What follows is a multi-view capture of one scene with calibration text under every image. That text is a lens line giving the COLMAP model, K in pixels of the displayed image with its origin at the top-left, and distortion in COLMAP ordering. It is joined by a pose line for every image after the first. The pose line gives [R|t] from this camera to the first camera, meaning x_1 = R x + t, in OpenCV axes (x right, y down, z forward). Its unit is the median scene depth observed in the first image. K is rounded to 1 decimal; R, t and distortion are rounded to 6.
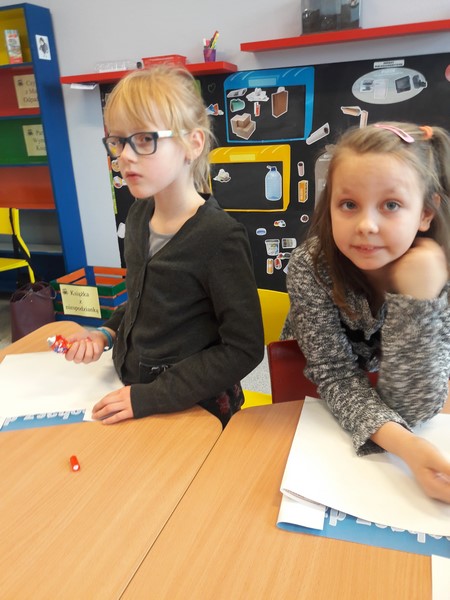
lens RADIAL K [[493.6, 0, 225.1], [0, 493.6, 298.9], [0, 0, 1]] dist [0.005699, -0.002076]
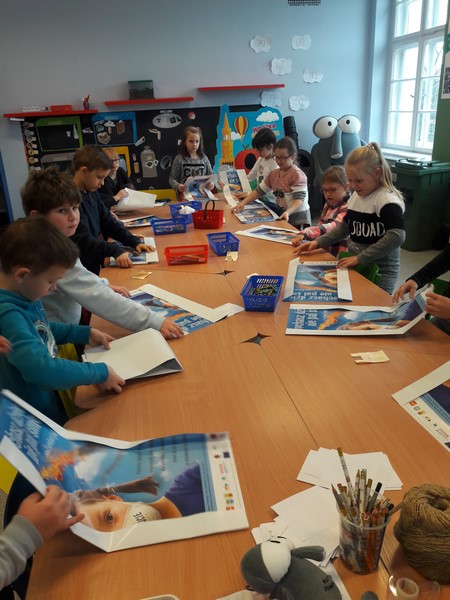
lens RADIAL K [[493.6, 0, 224.2], [0, 493.6, 300.2], [0, 0, 1]] dist [0.005699, -0.002076]
pose [[0.864504, -0.178715, 0.469781, -0.656287], [0.167319, 0.983671, 0.066305, 0.286527], [-0.473959, 0.021283, 0.880289, -1.122868]]
